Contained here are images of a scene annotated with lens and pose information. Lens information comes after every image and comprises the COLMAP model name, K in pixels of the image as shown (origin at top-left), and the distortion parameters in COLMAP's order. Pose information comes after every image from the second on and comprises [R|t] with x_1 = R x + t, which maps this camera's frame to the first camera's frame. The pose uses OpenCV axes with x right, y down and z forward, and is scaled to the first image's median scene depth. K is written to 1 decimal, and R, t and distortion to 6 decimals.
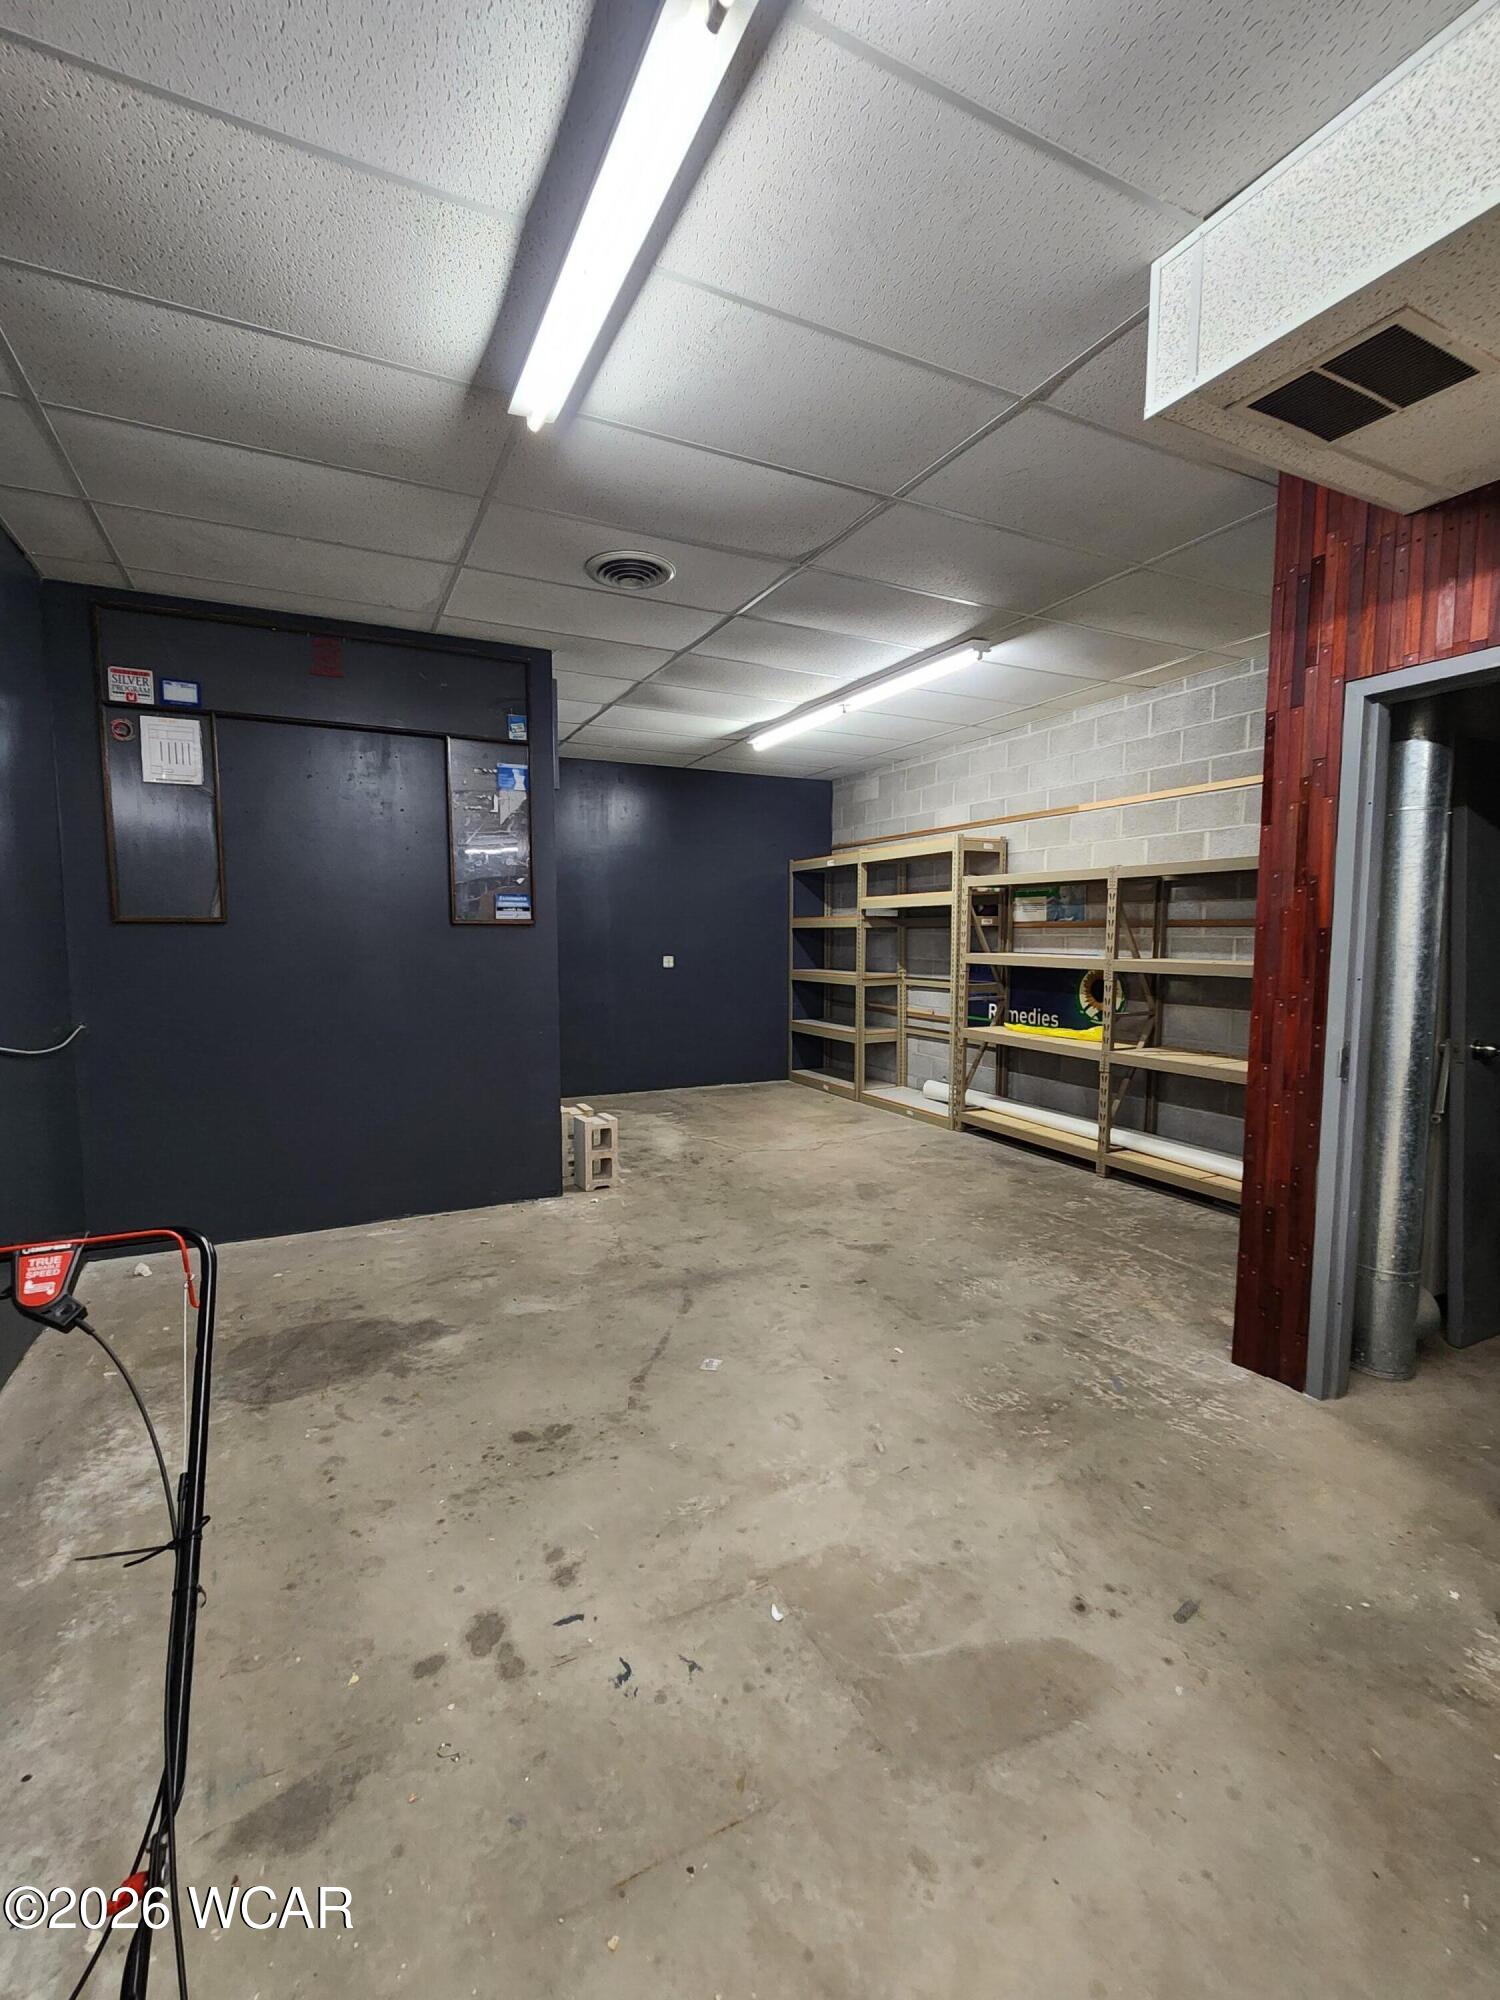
lens RADIAL K [[878.1, 0, 753.1], [0, 878.1, 1004.7], [0, 0, 1]] dist [-0.000507, -0.000209]
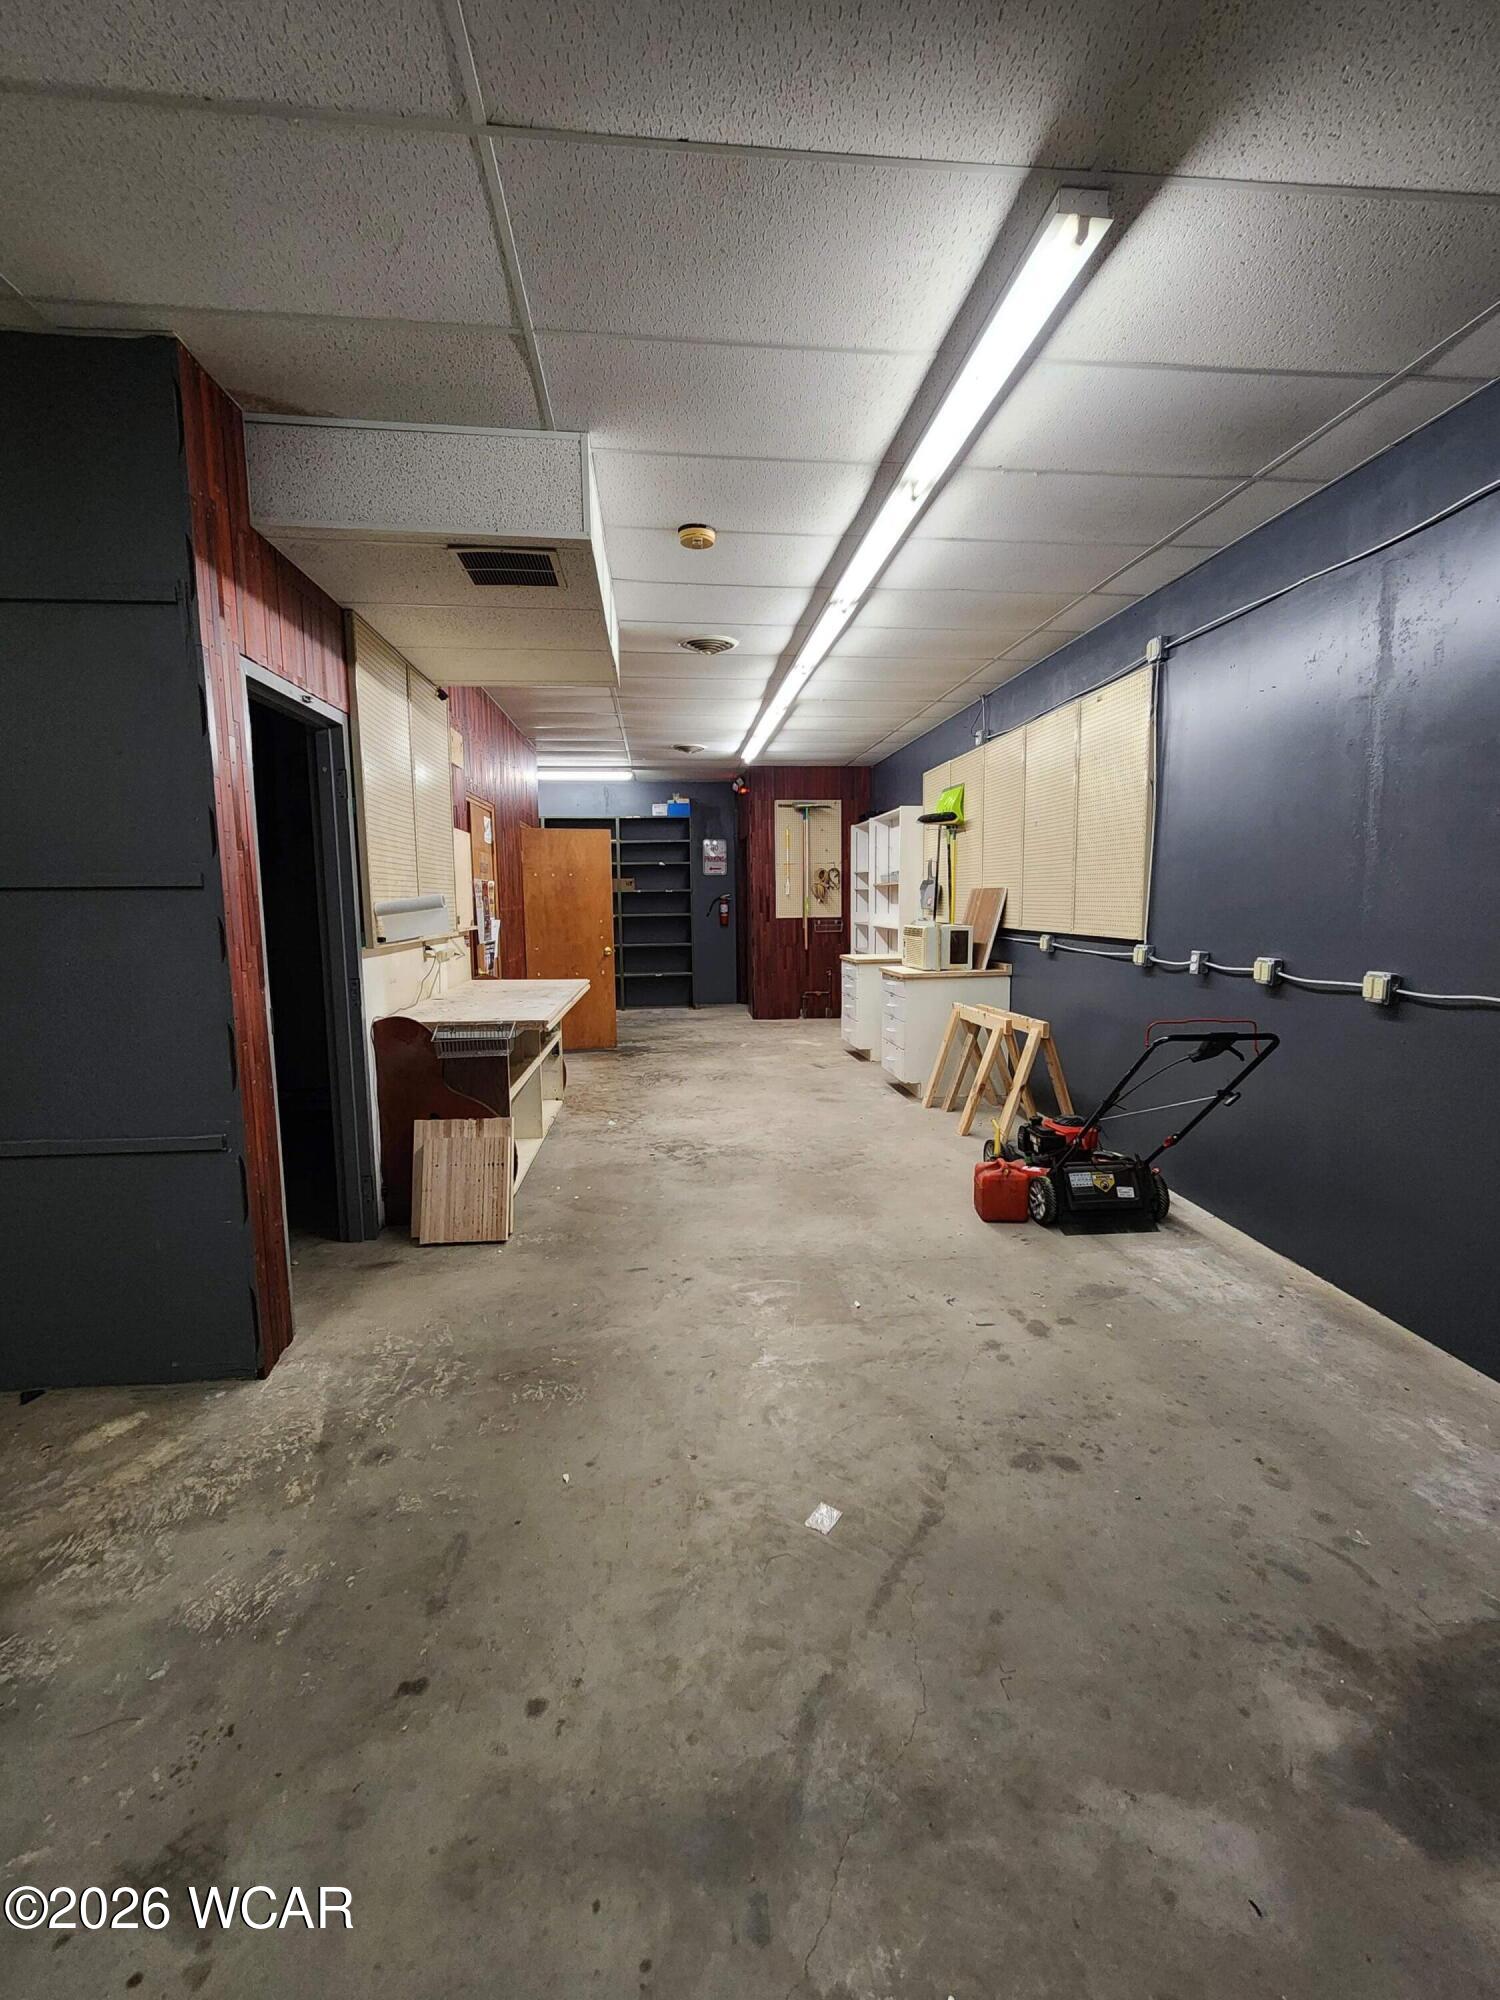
lens RADIAL K [[878.1, 0, 753.1], [0, 878.1, 1004.7], [0, 0, 1]] dist [-0.000507, -0.000209]
pose [[-0.934517, -0.037017, 0.353989, -0.155607], [0.037534, 0.978782, 0.201439, -0.089919], [-0.353935, 0.201535, -0.913298, 1.081062]]
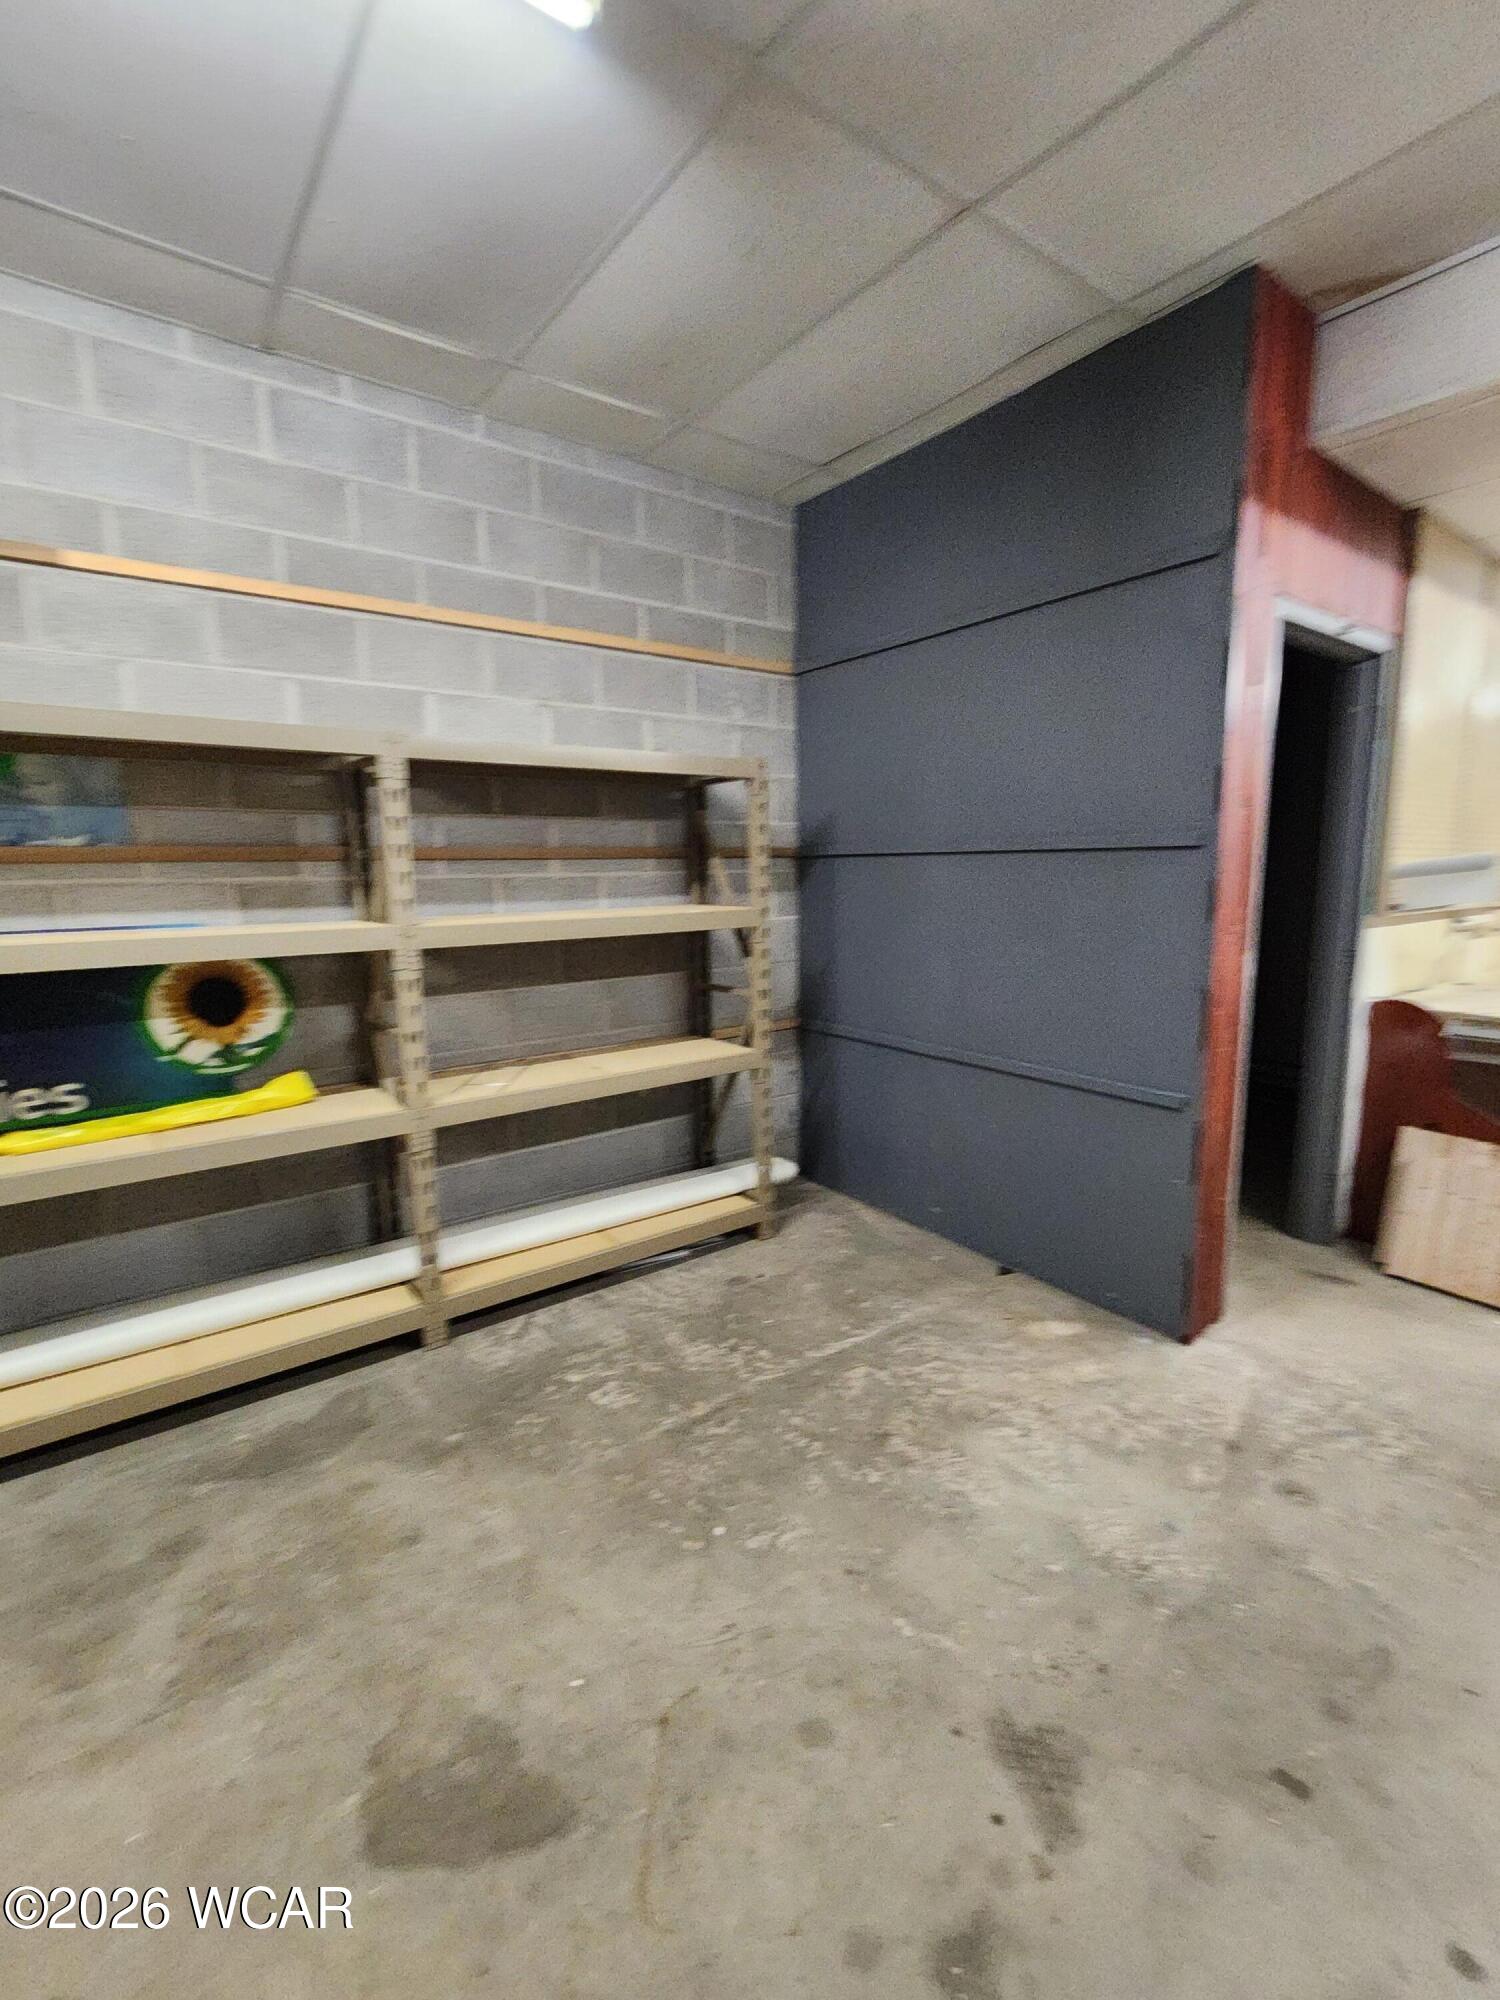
lens RADIAL K [[878.1, 0, 753.1], [0, 878.1, 1004.7], [0, 0, 1]] dist [-0.000507, -0.000209]
pose [[-0.179615, -0.149866, 0.972254, -0.130618], [0.094240, 0.981161, 0.168649, -0.085943], [-0.979213, 0.121917, -0.162108, 1.058377]]
